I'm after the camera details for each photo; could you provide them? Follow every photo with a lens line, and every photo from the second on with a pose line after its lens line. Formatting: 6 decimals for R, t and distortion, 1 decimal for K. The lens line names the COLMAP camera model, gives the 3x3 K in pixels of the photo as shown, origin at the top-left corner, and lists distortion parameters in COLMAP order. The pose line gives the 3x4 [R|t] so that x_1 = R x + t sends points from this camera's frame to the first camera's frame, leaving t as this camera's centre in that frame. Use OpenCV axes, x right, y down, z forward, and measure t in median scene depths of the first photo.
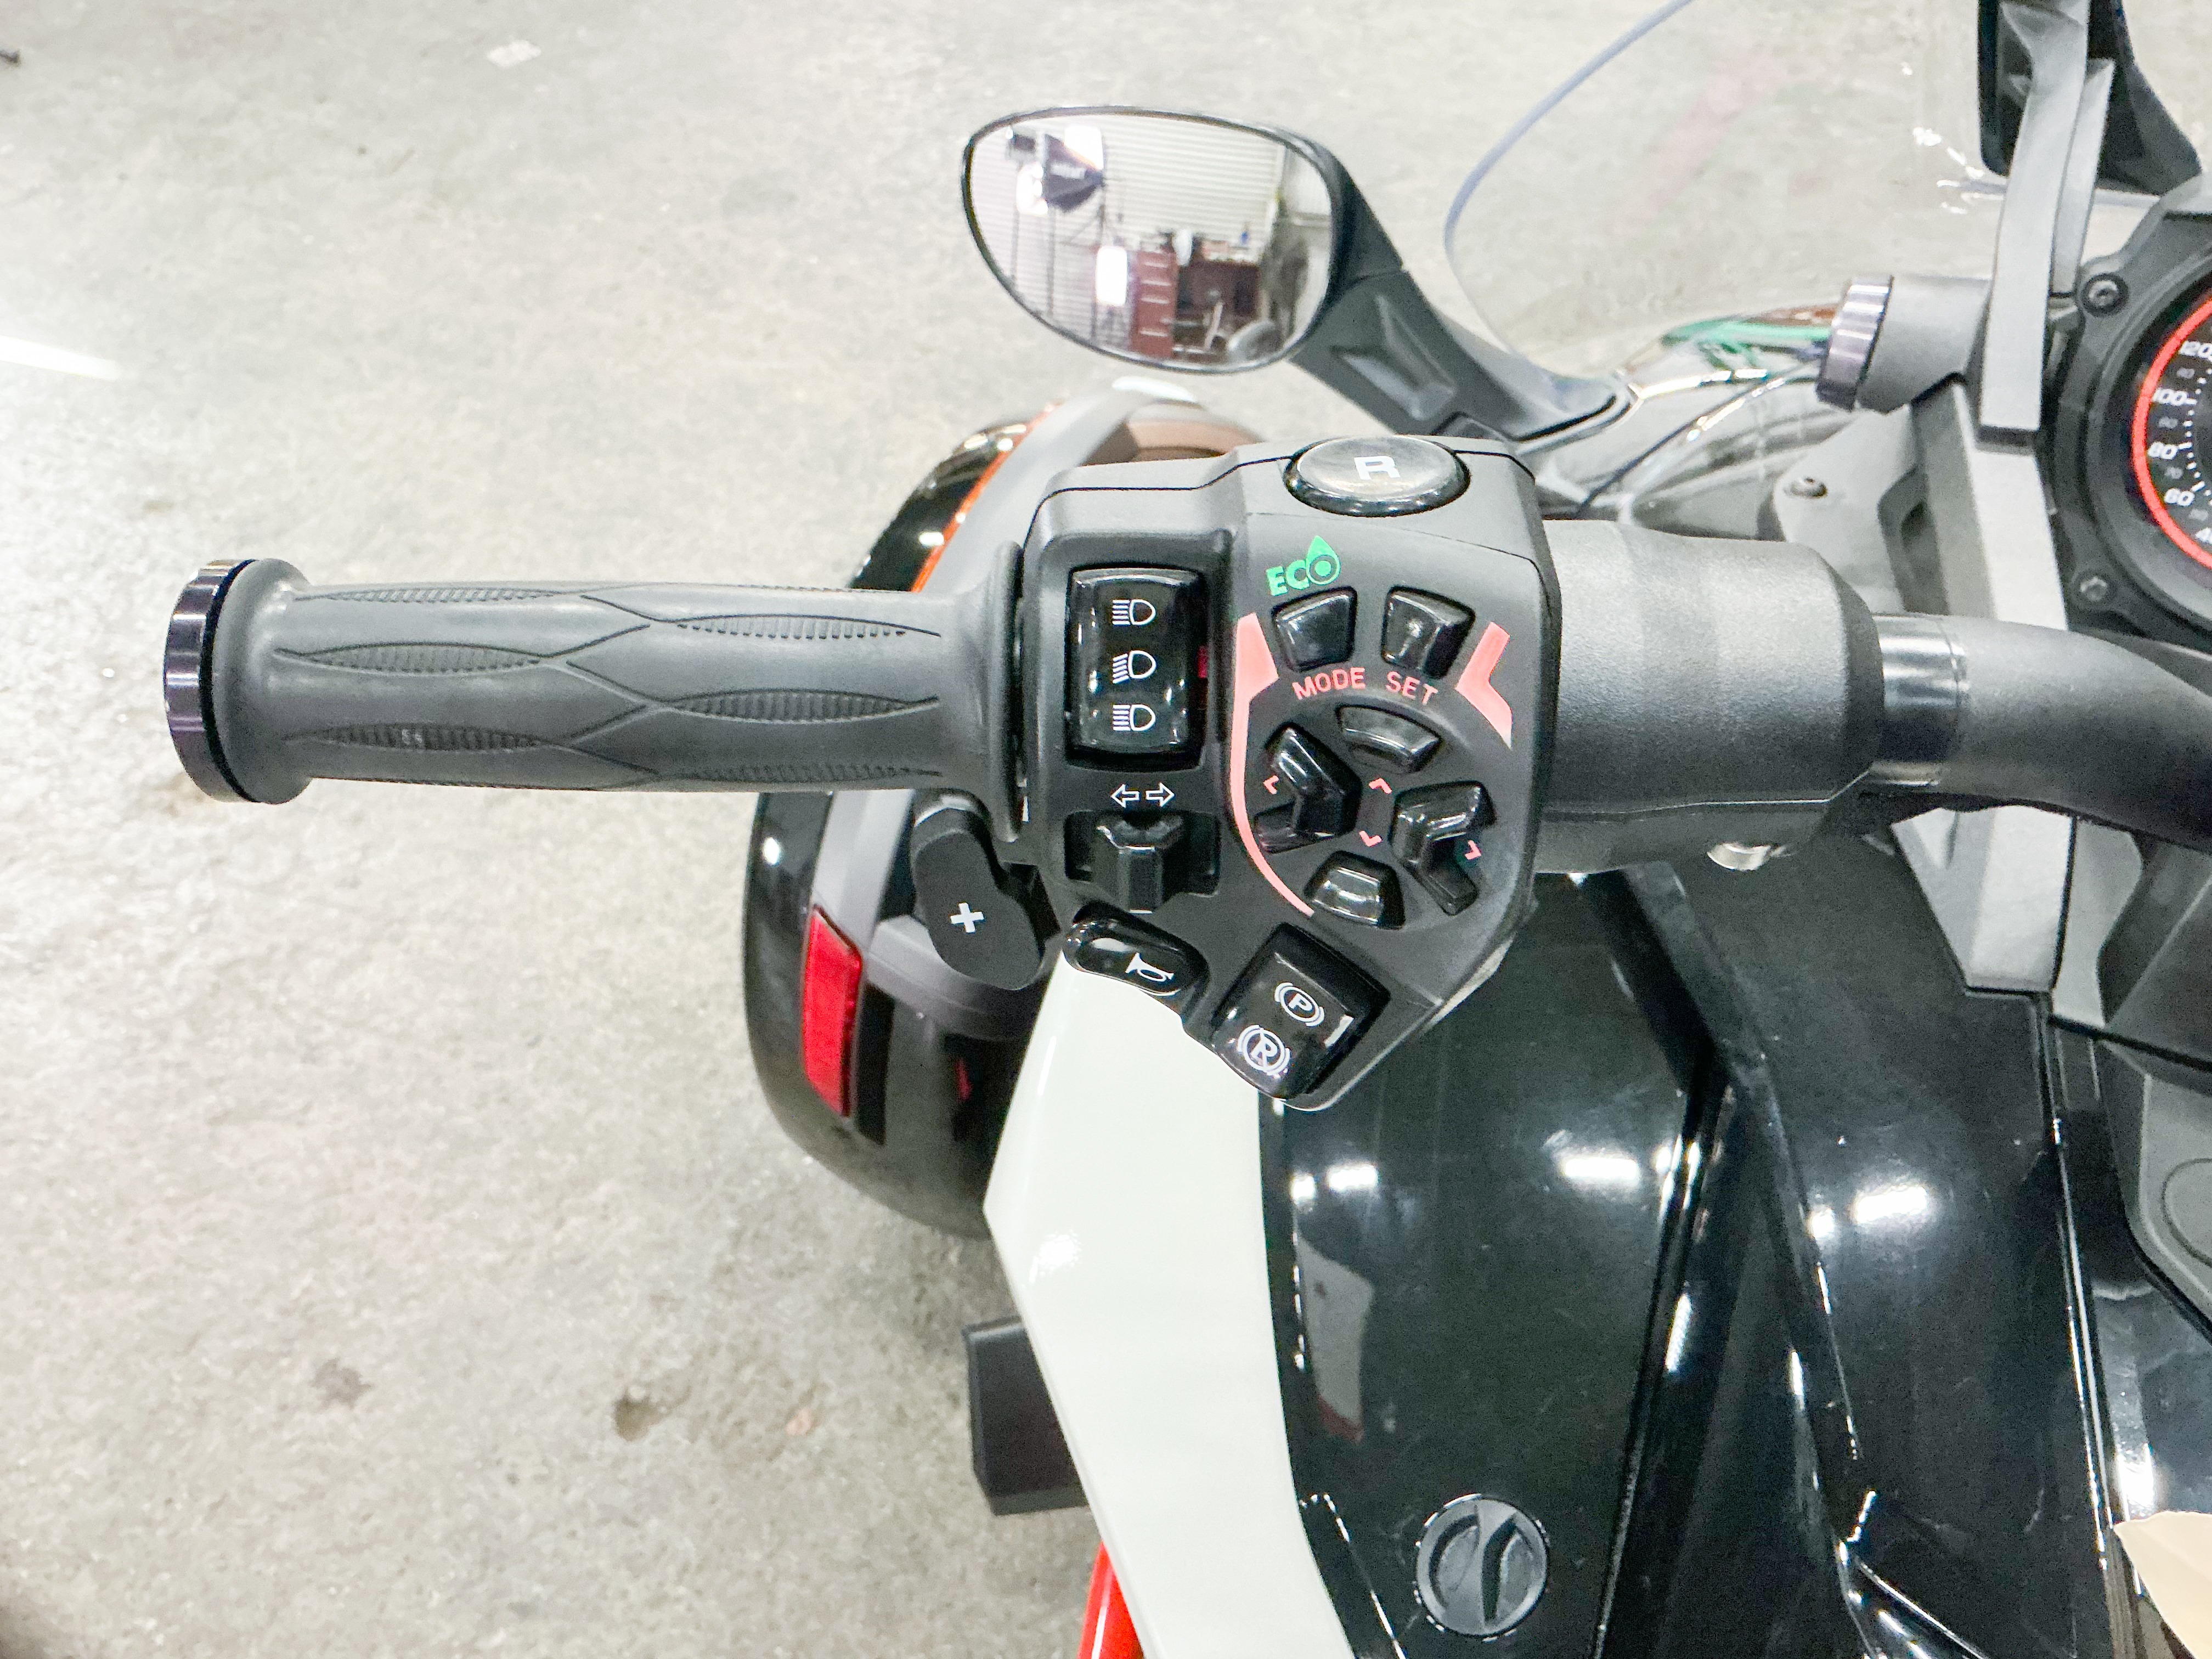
lens RADIAL K [[1845.3, 0, 1106.0], [0, 1845.3, 829.5], [0, 0, 1]] dist [0.134327, -0.285174]
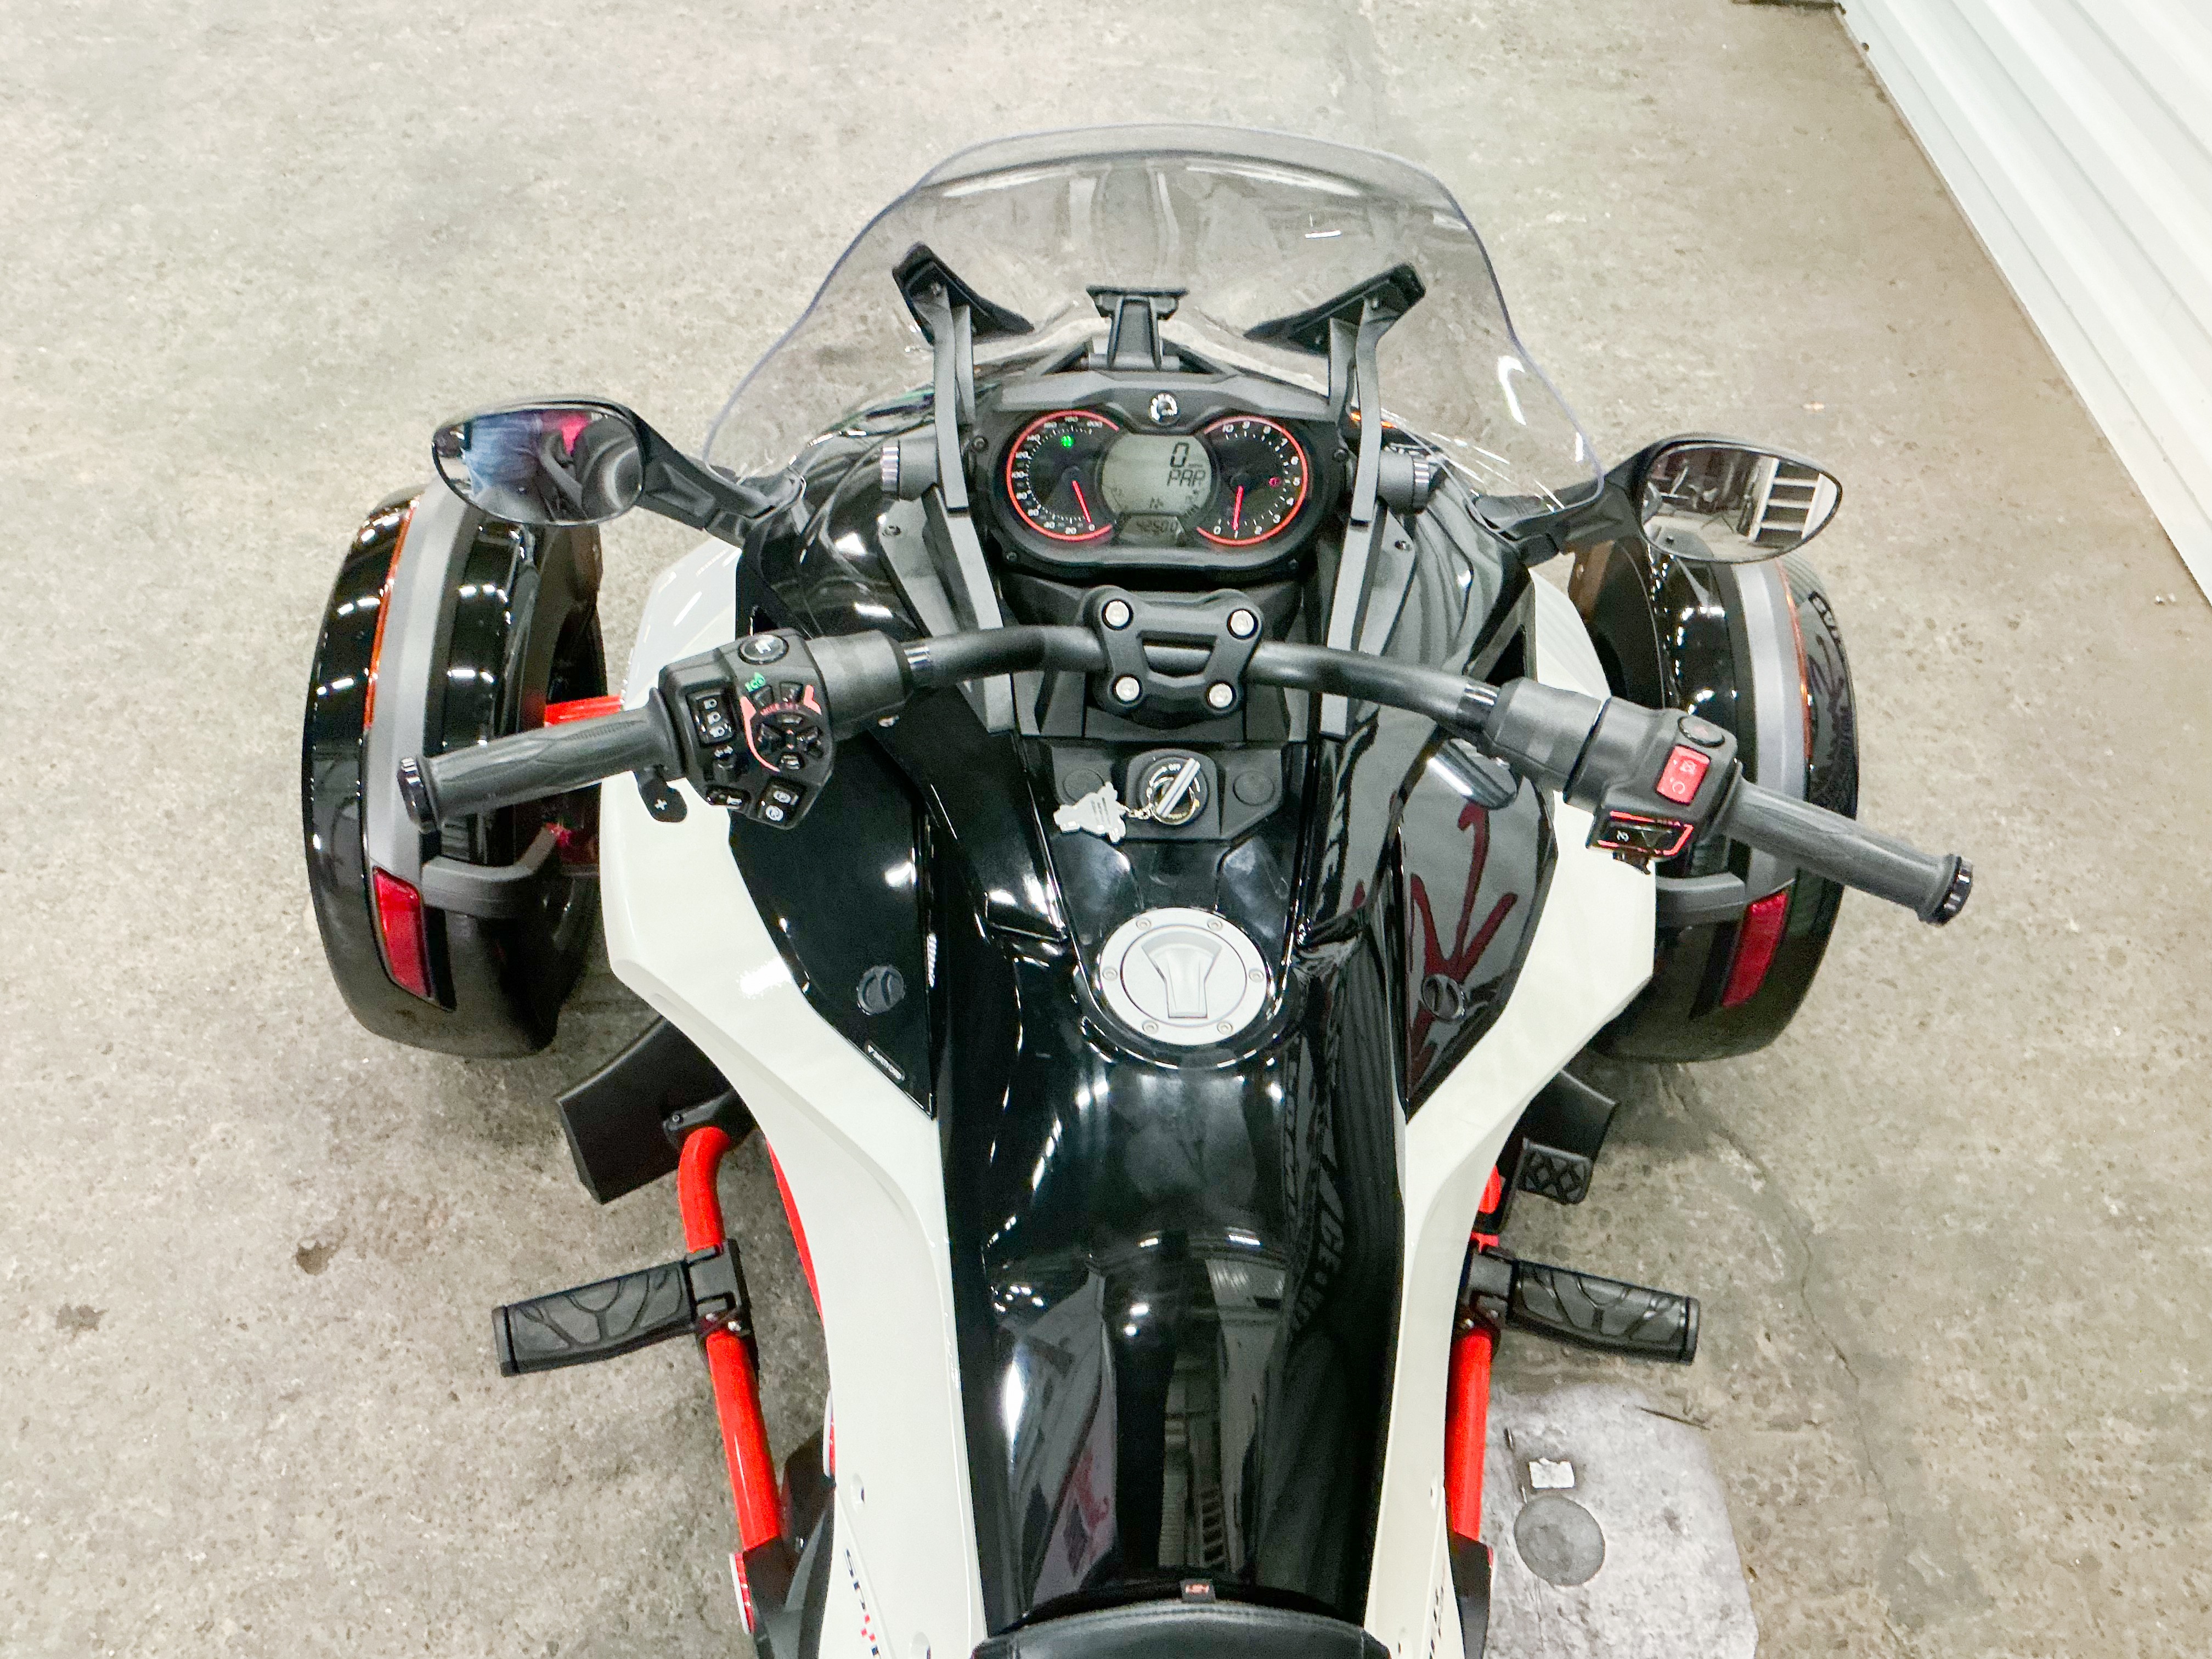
lens RADIAL K [[1845.3, 0, 1106.0], [0, 1845.3, 829.5], [0, 0, 1]] dist [0.134327, -0.285174]
pose [[0.889206, -0.288279, 0.355258, -0.241902], [0.255930, 0.957075, 0.136044, -0.065721], [-0.379227, -0.030050, 0.924815, -0.975405]]
